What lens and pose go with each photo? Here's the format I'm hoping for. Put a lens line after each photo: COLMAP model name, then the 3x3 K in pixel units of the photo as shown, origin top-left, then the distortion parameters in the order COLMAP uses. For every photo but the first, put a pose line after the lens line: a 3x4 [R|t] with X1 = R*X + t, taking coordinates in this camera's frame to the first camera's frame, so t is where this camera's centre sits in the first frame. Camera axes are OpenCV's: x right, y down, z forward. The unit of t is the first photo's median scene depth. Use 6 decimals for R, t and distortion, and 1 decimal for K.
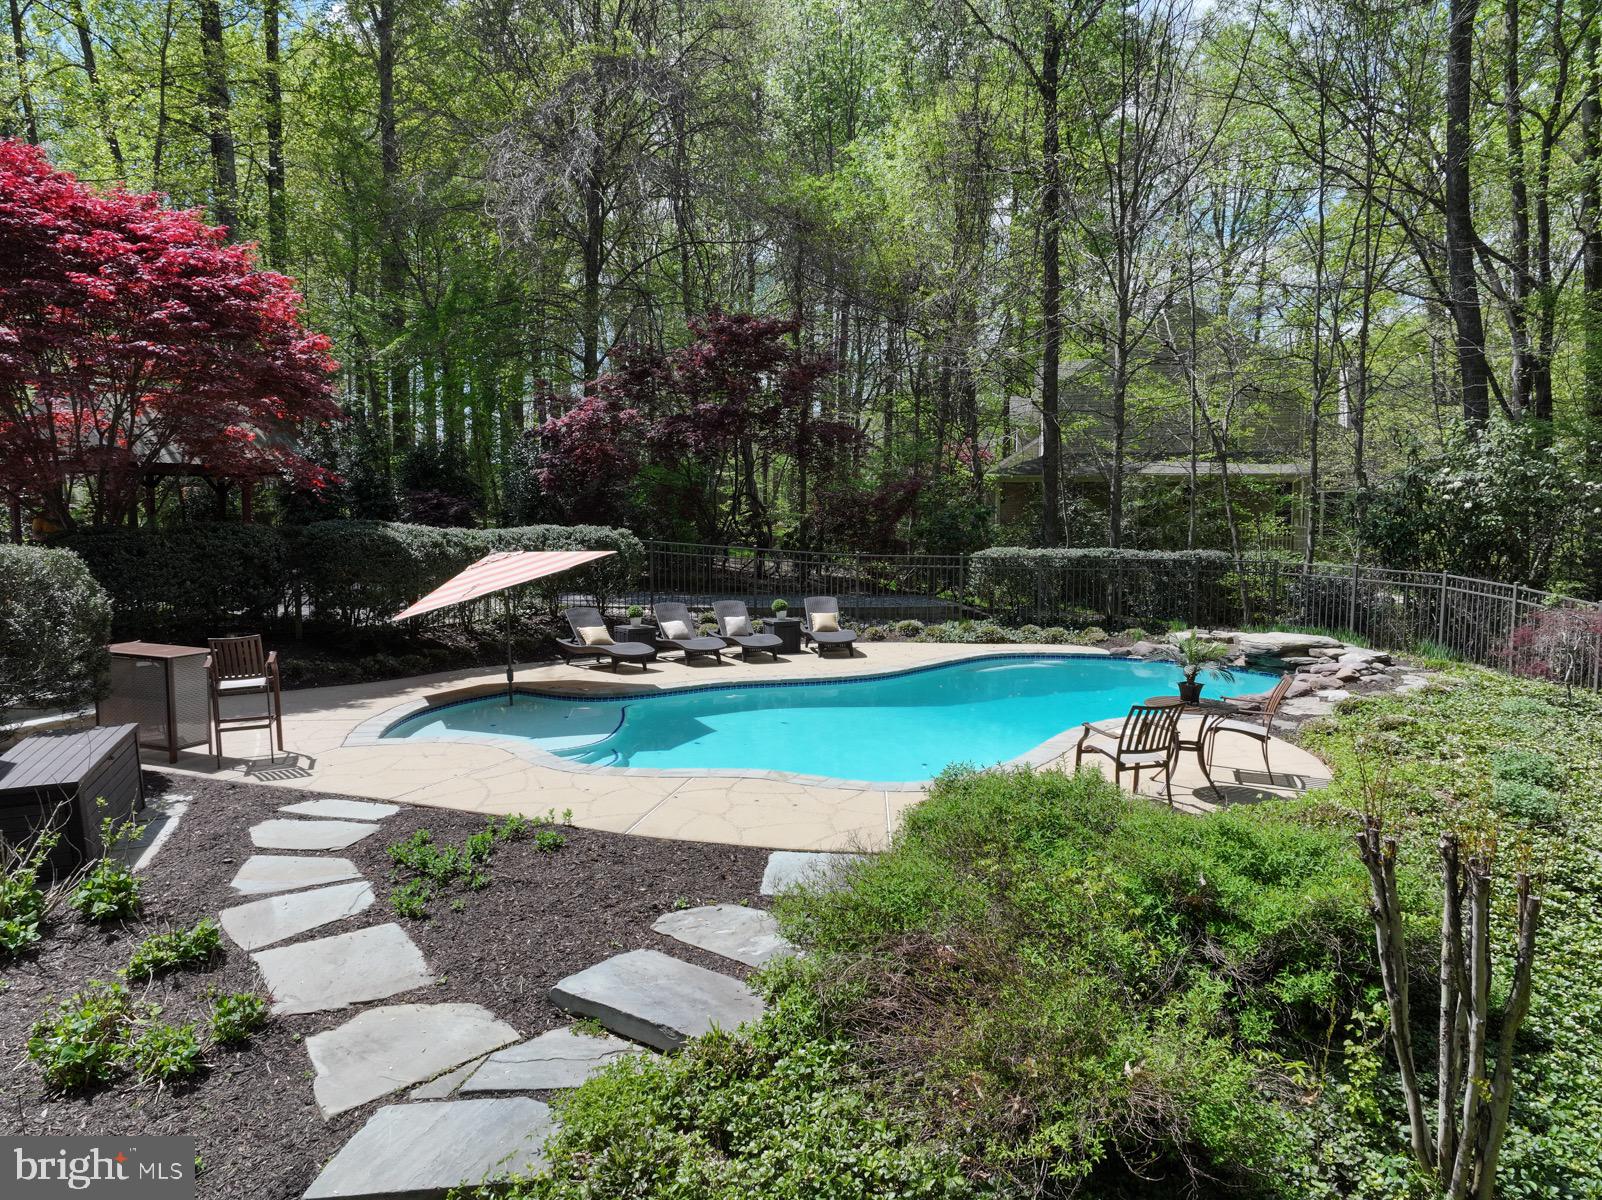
lens RADIAL K [[1125.6, 0, 802.3], [0, 1125.6, 600.4], [0, 0, 1]] dist [-0.004815, 0.016292]
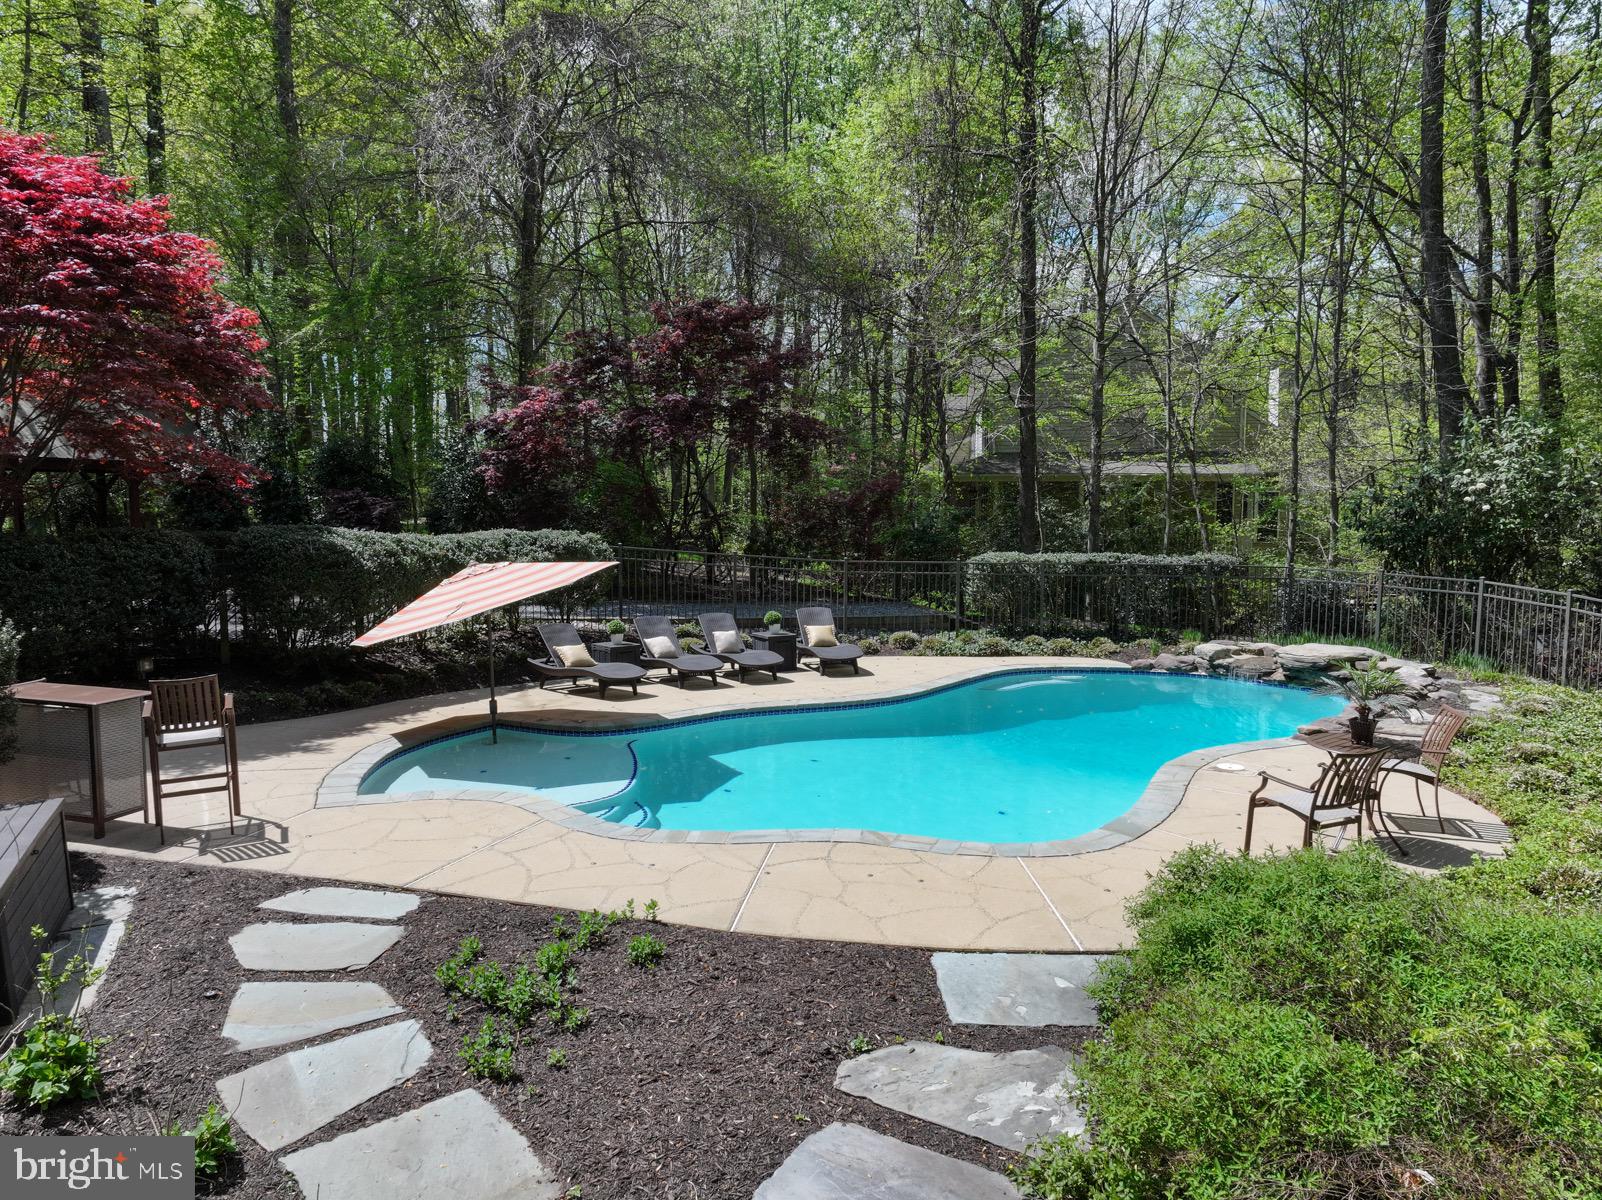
lens RADIAL K [[1125.6, 0, 800.1], [0, 1125.6, 598.6], [0, 0, 1]] dist [-0.004815, 0.016292]
pose [[0.995476, -0.007128, 0.094746, -0.101578], [0.007122, 0.999975, 0.000402, -0.013725], [-0.094747, 0.000275, 0.995501, 0.119065]]
